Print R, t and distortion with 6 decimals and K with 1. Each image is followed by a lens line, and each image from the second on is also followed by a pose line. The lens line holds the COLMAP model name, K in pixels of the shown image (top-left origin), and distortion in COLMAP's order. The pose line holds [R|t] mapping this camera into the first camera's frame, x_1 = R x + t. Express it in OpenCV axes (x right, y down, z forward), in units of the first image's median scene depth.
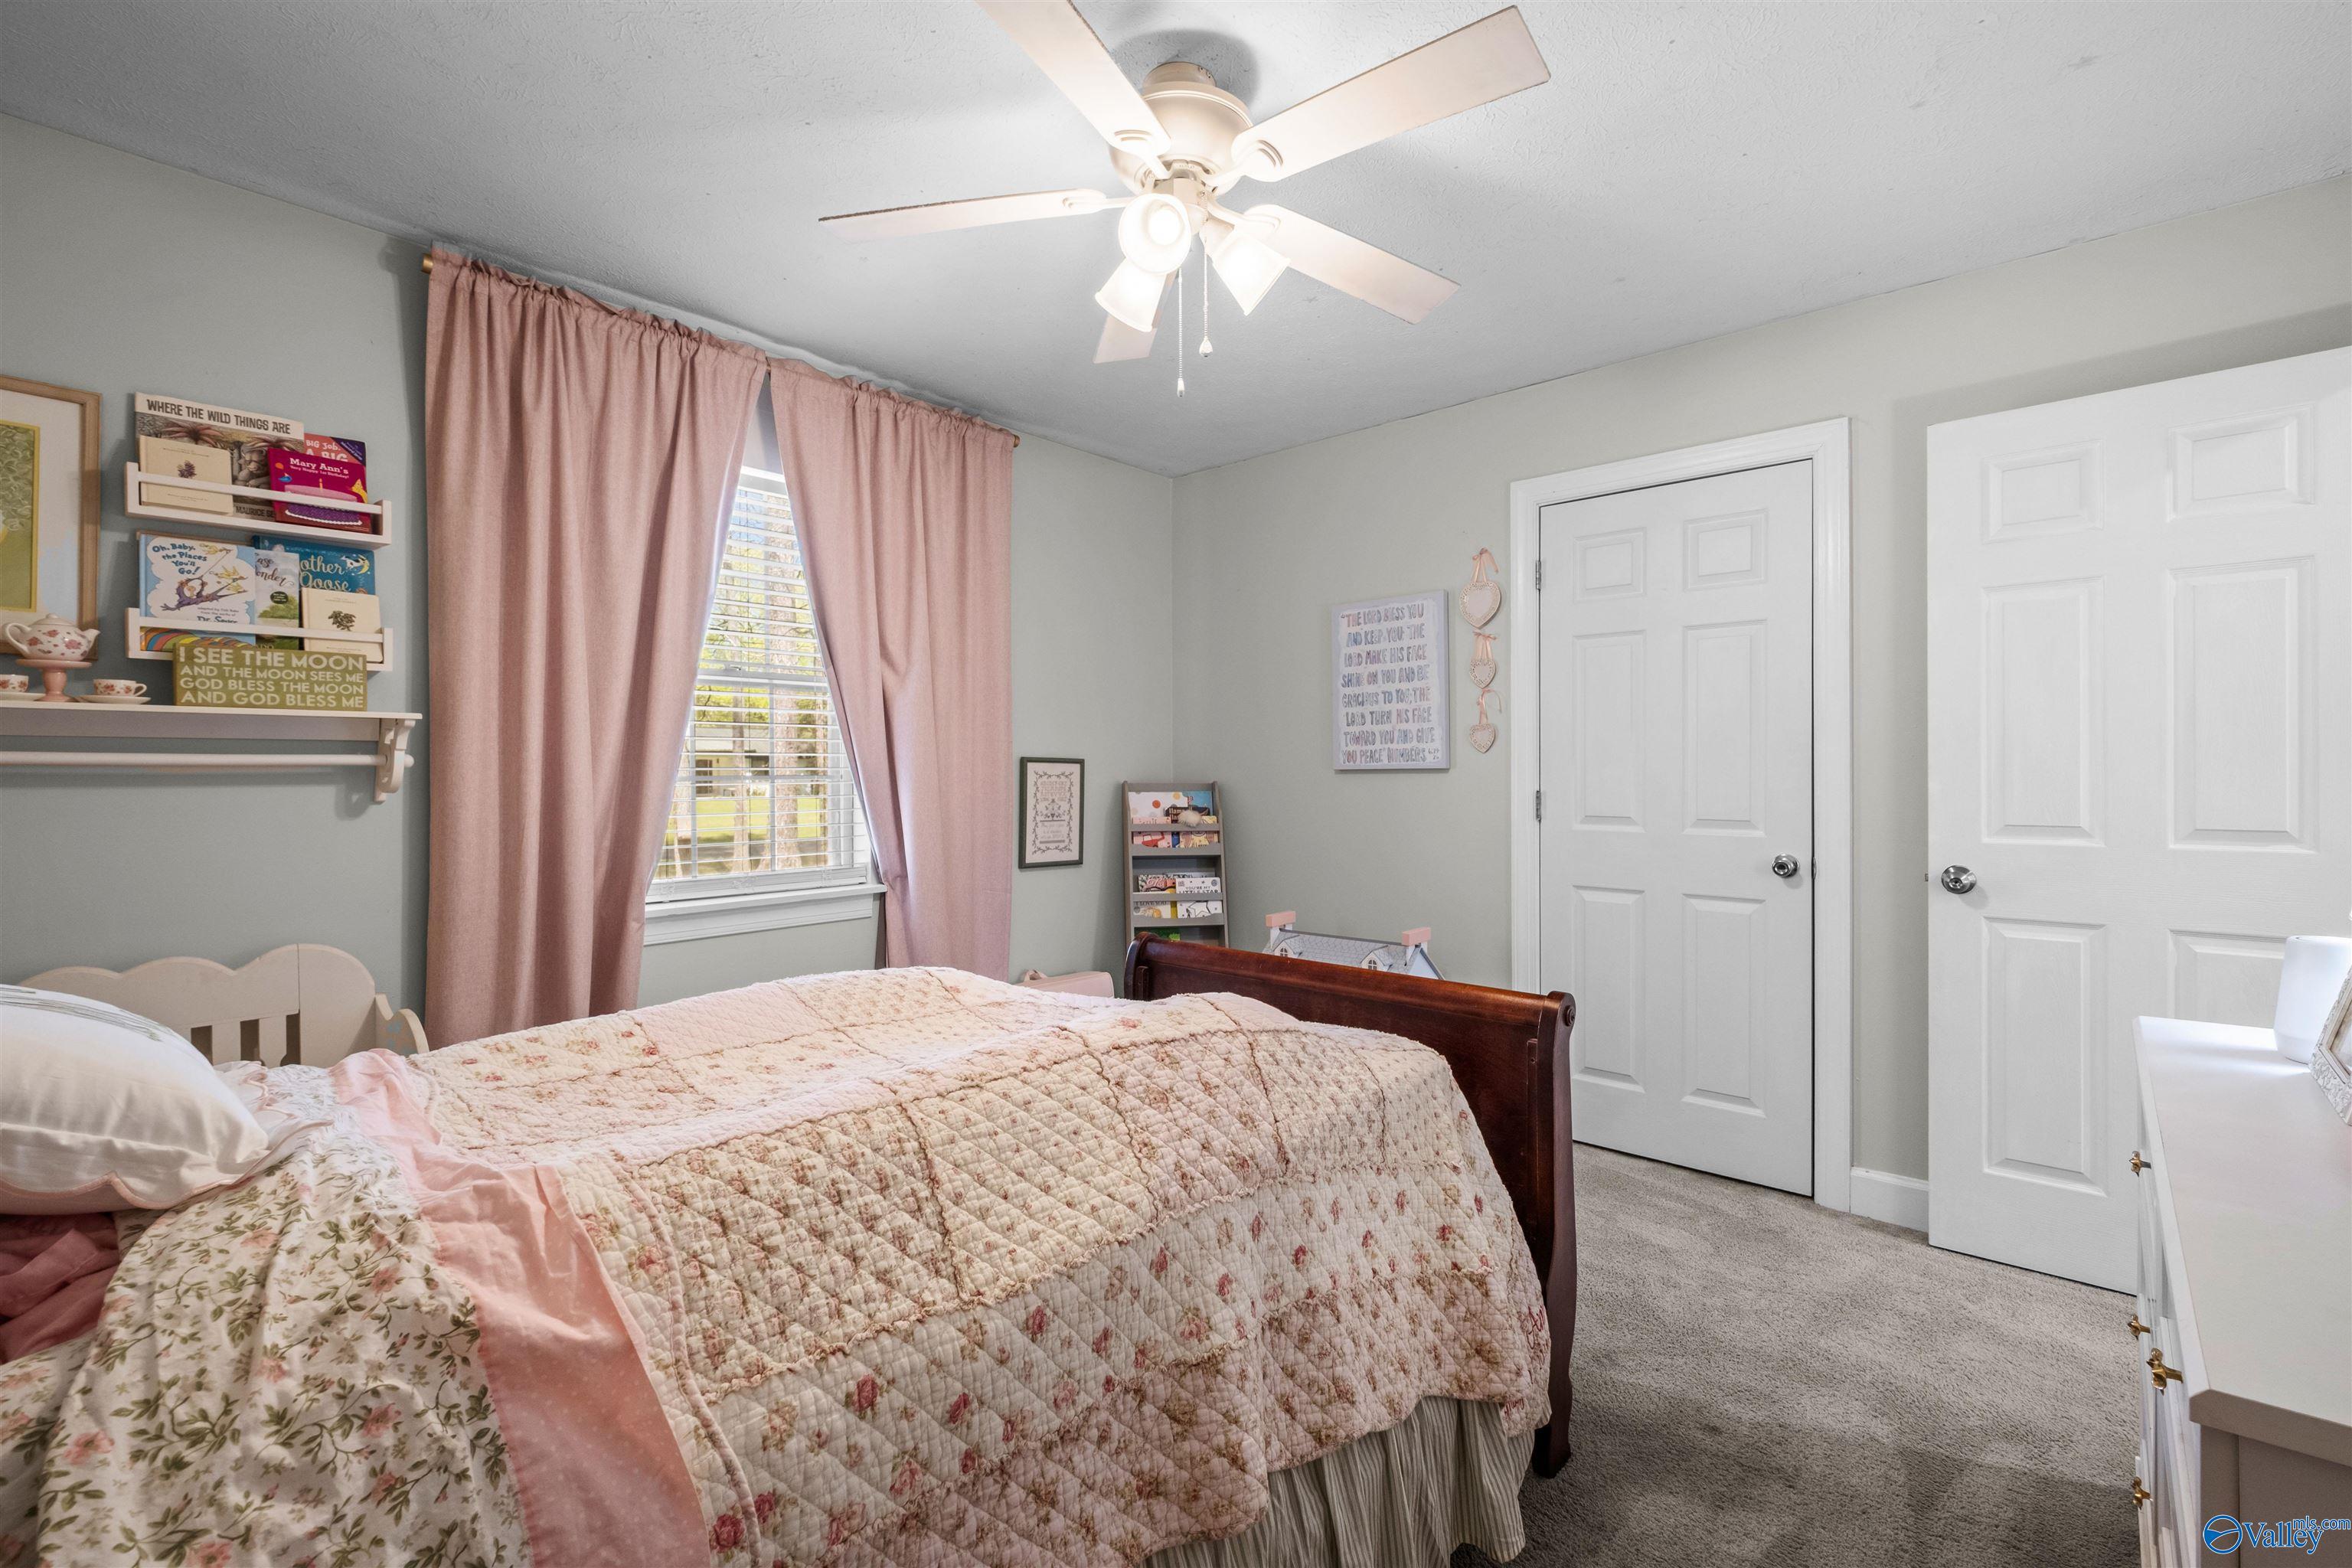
lens RADIAL K [[1032.0, 0, 1170.1], [0, 1032.0, 776.3], [0, 0, 1]] dist [0.016205, -0.009339]
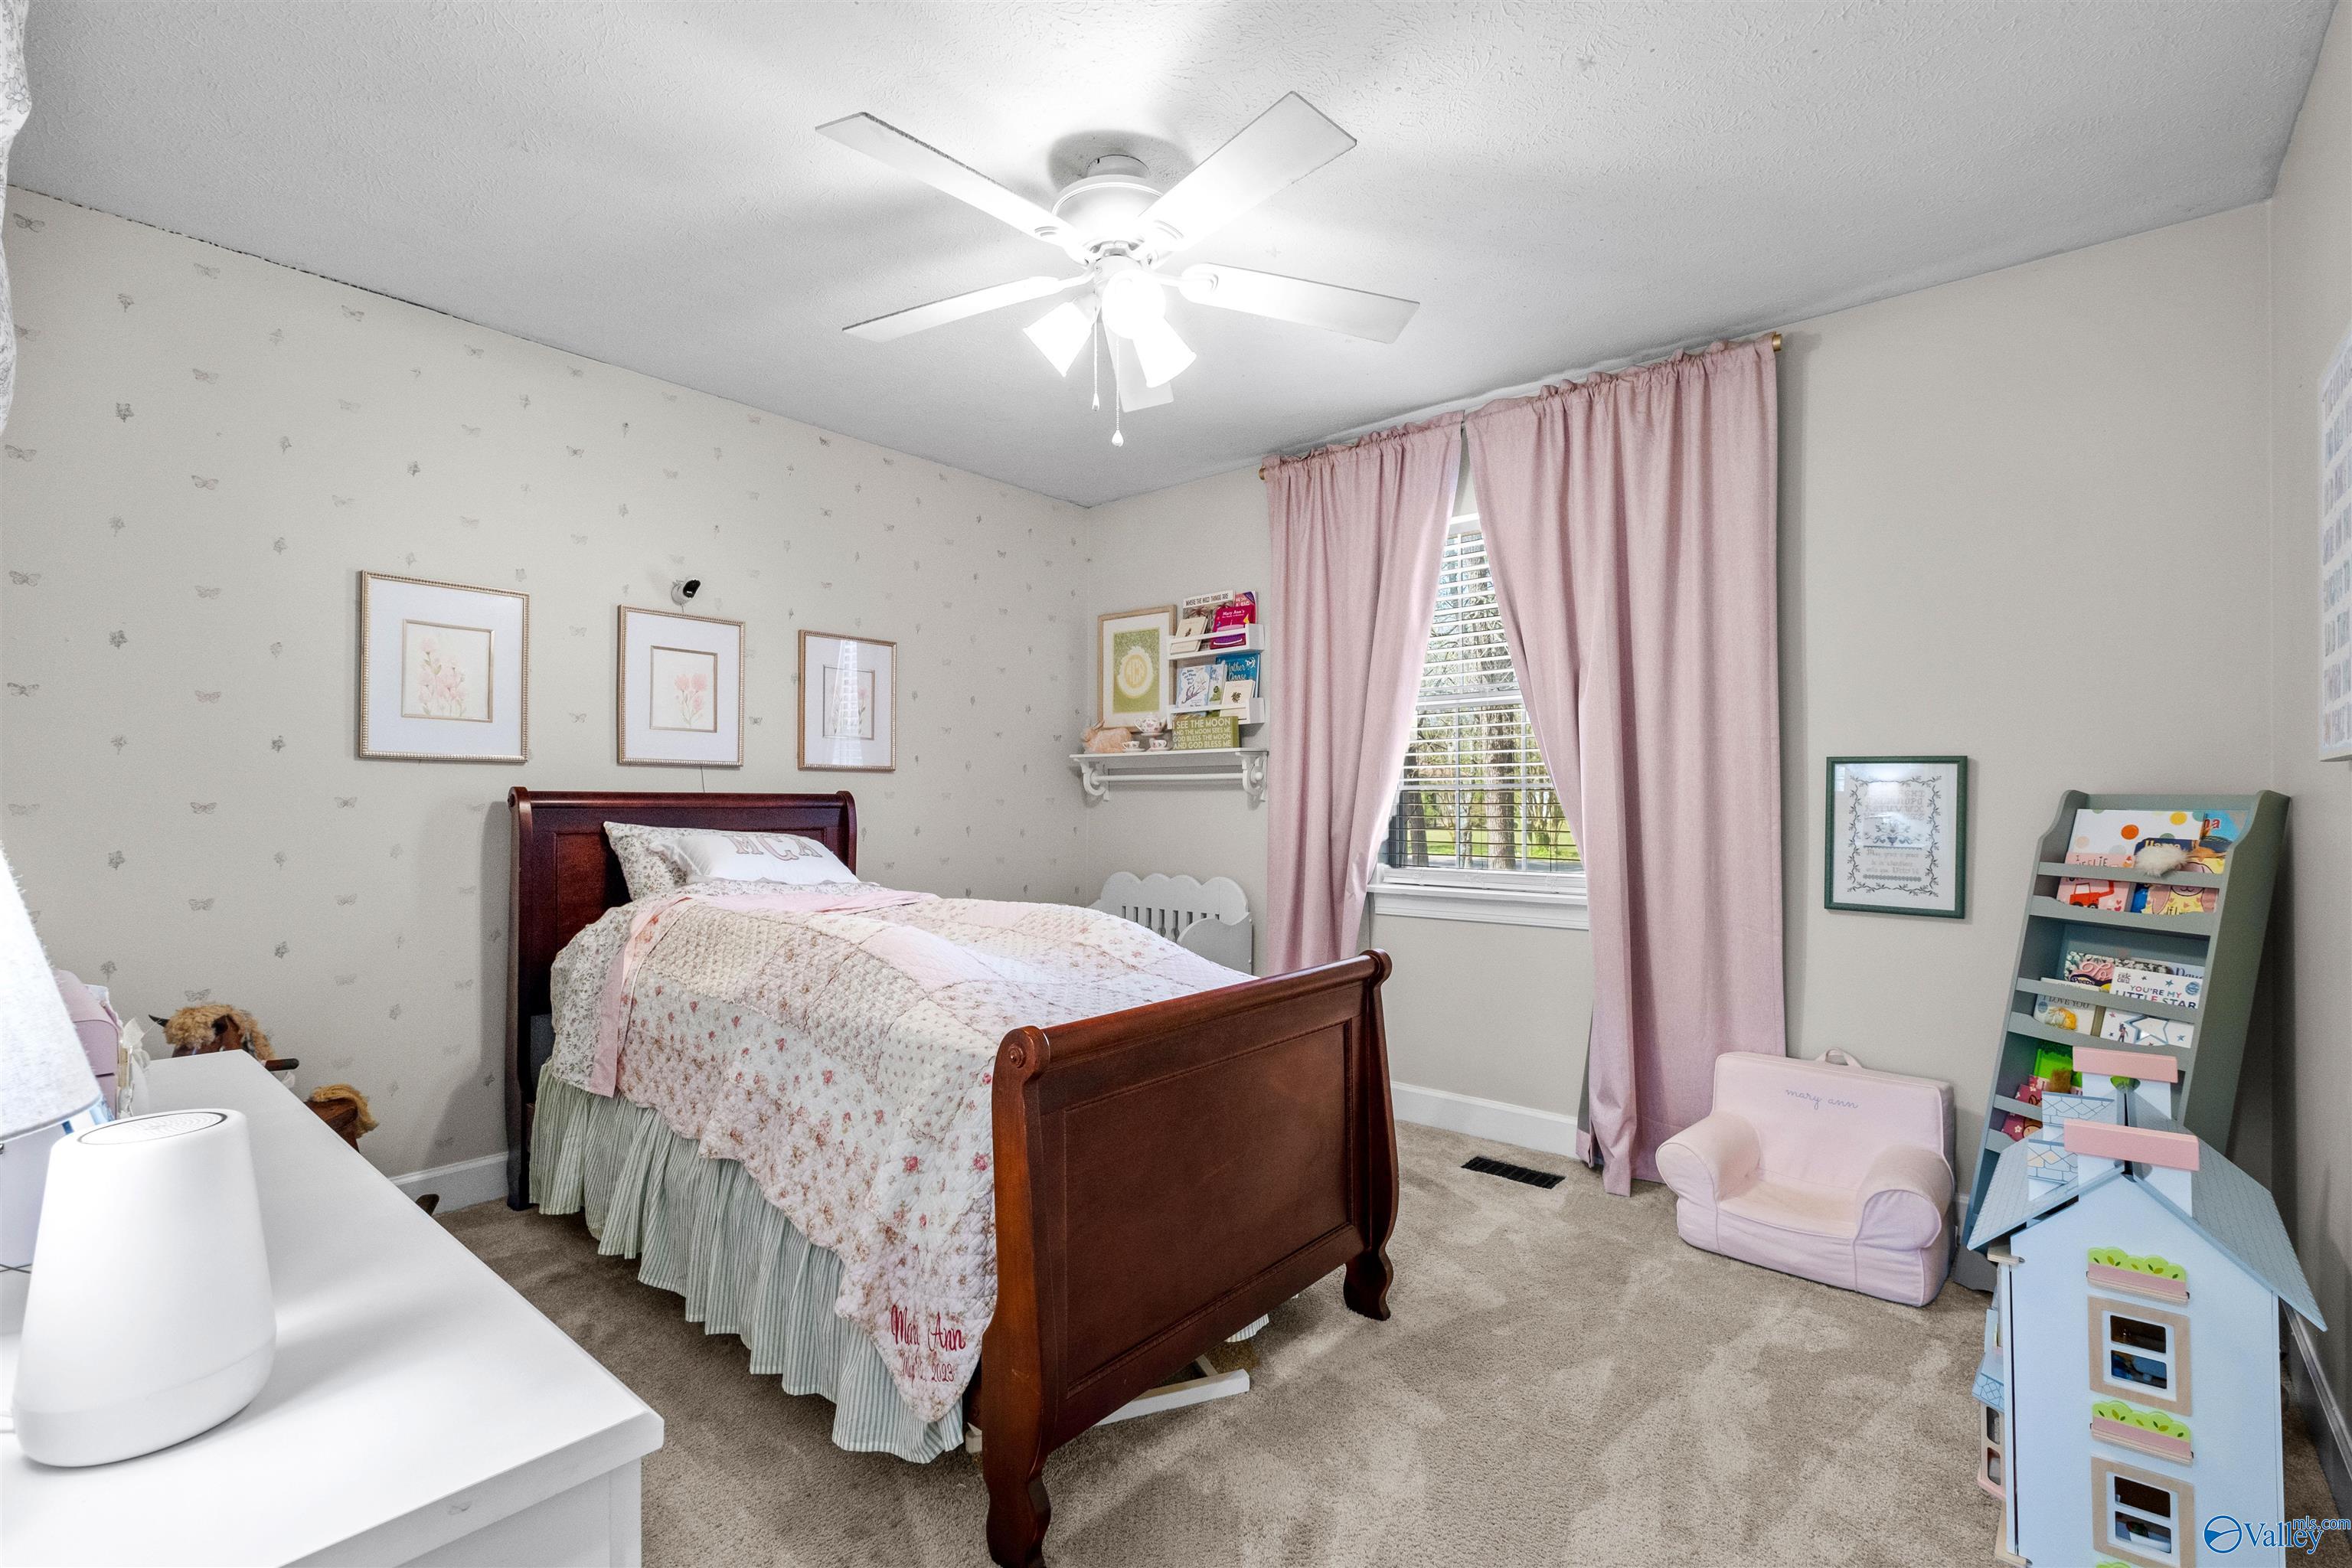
lens RADIAL K [[1032.0, 0, 1170.1], [0, 1032.0, 776.3], [0, 0, 1]] dist [0.016205, -0.009339]
pose [[0.022457, -0.015787, -0.999623, 0.958816], [-0.001648, 0.999873, -0.015828, 0.012672], [0.999746, 0.002003, 0.022428, 0.854488]]
